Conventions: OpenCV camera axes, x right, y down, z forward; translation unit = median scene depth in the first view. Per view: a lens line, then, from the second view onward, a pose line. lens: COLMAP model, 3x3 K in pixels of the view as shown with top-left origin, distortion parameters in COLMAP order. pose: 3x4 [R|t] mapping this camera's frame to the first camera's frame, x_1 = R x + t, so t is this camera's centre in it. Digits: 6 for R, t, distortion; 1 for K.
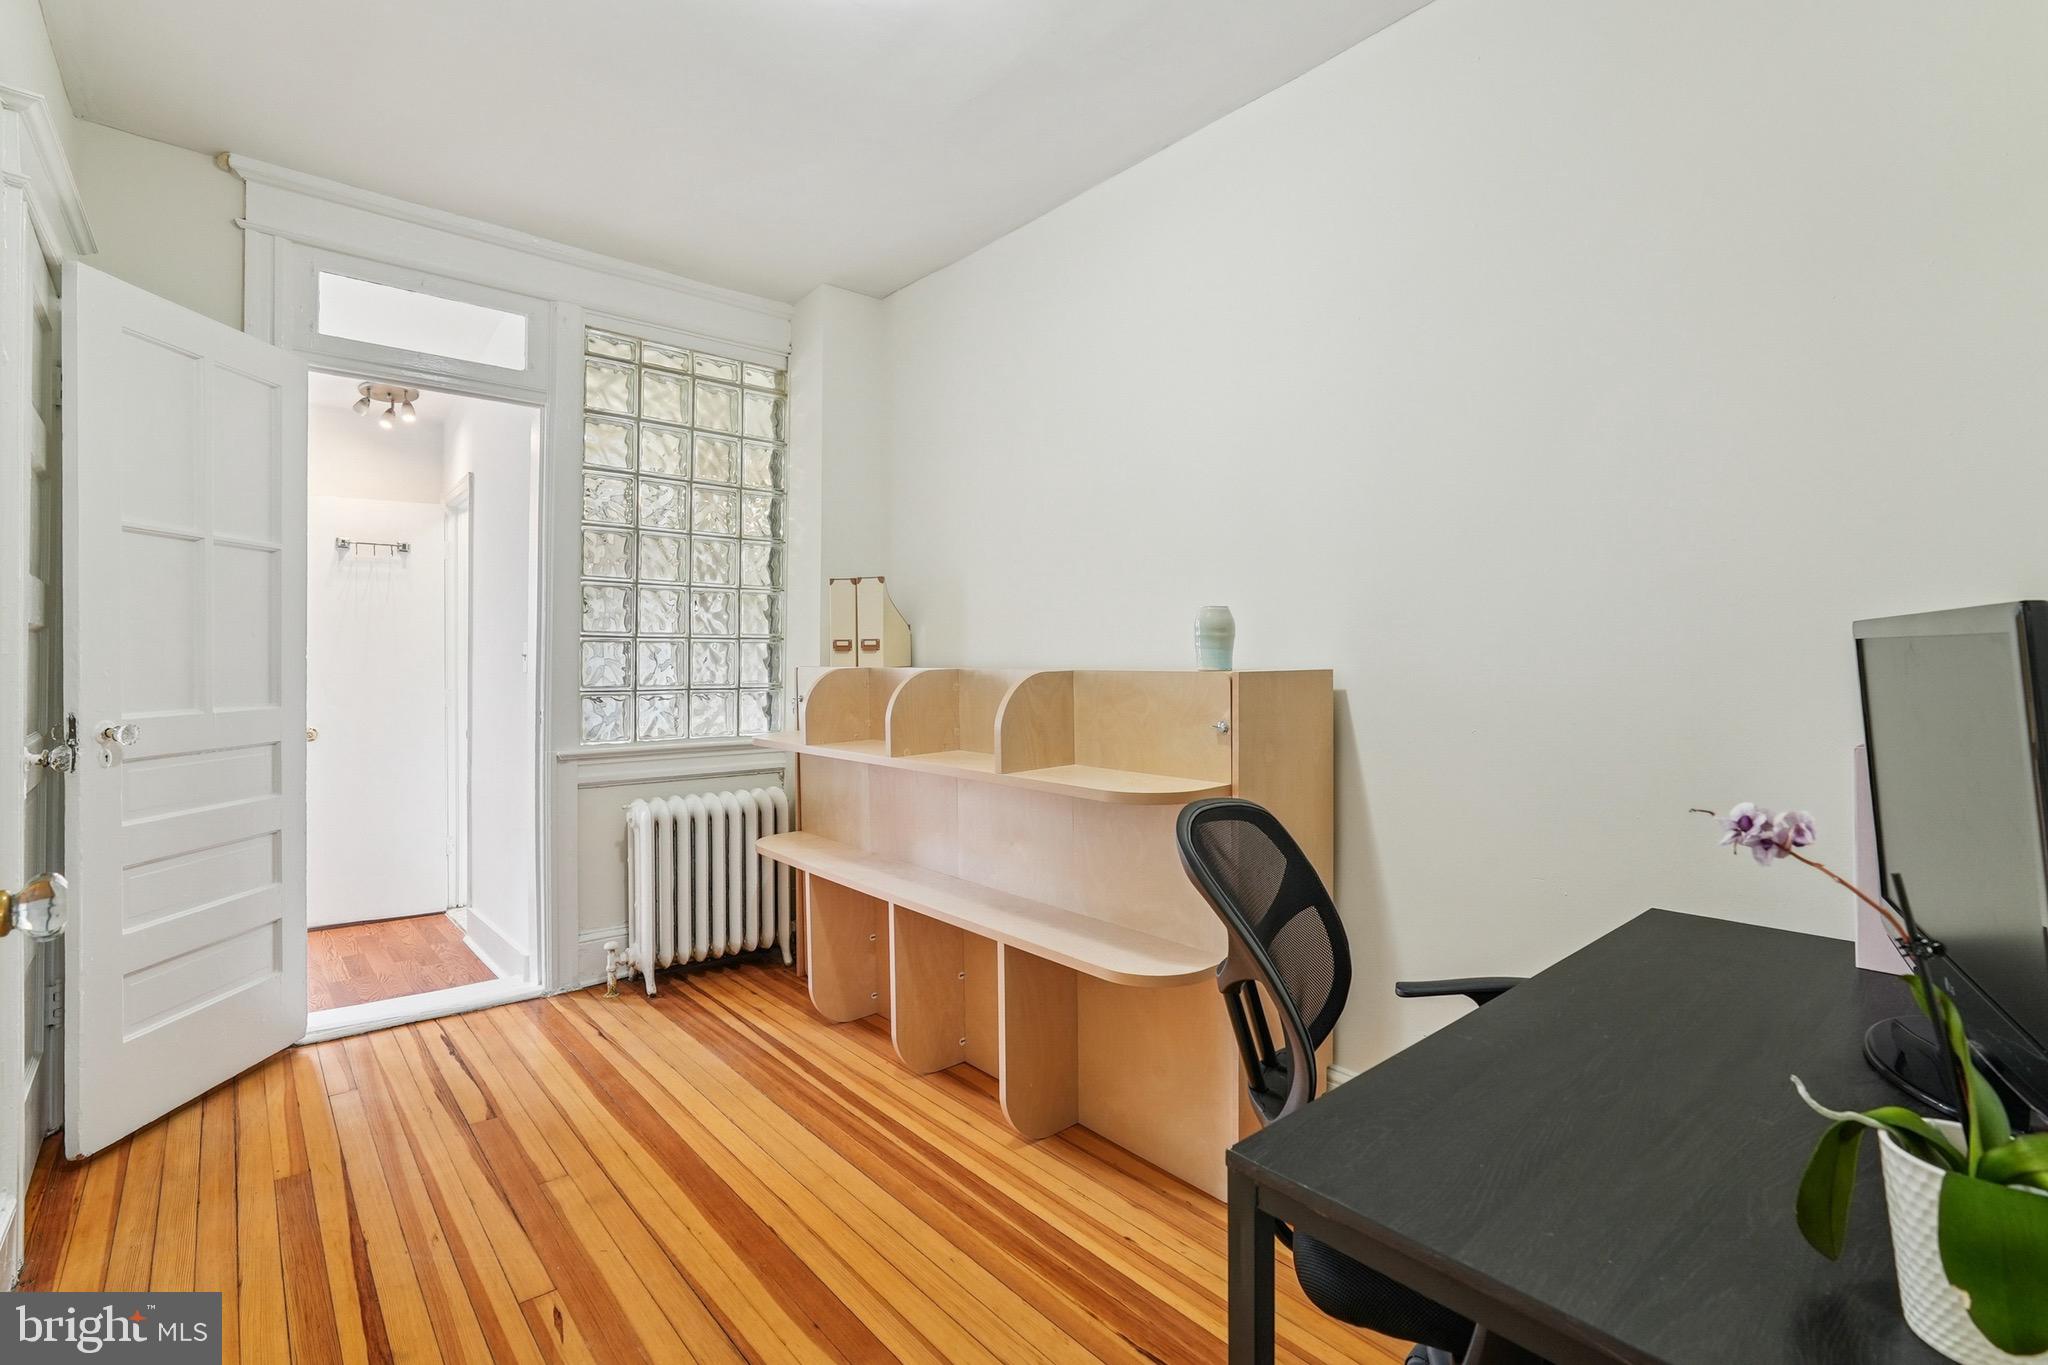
lens RADIAL K [[926.7, 0, 1022.0], [0, 926.7, 696.2], [0, 0, 1]] dist [-0.001895, 0.002617]
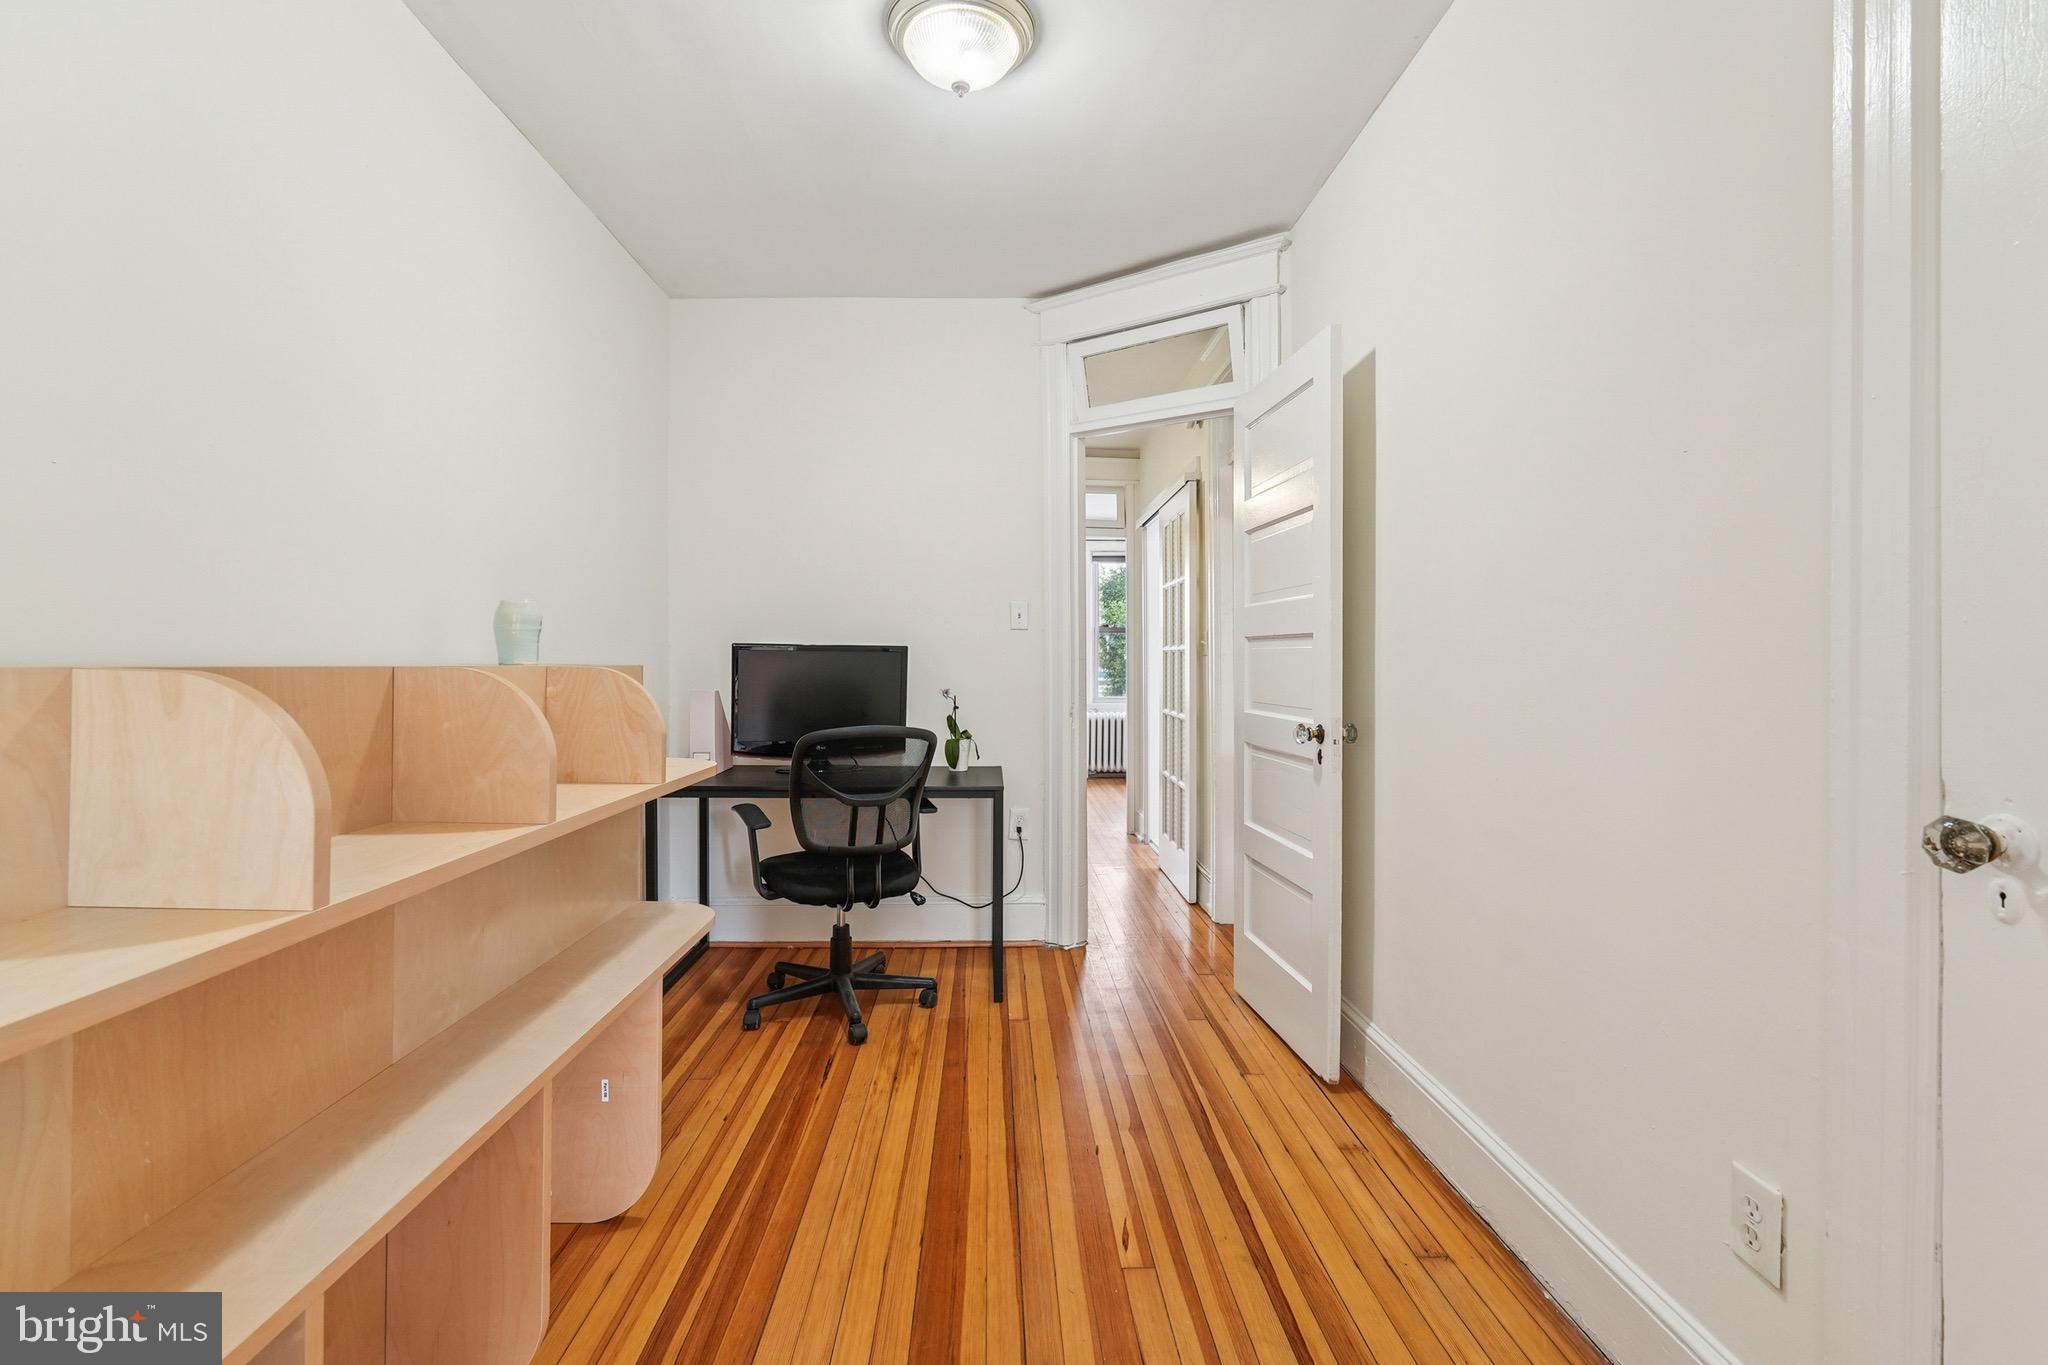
lens RADIAL K [[926.7, 0, 1017.6], [0, 926.7, 666.4], [0, 0, 1]] dist [-0.001895, 0.002617]
pose [[-0.773685, -0.002120, 0.633567, -0.996335], [0.022680, 0.999261, 0.031040, -0.050185], [-0.633164, 0.038385, -0.773065, 1.729017]]
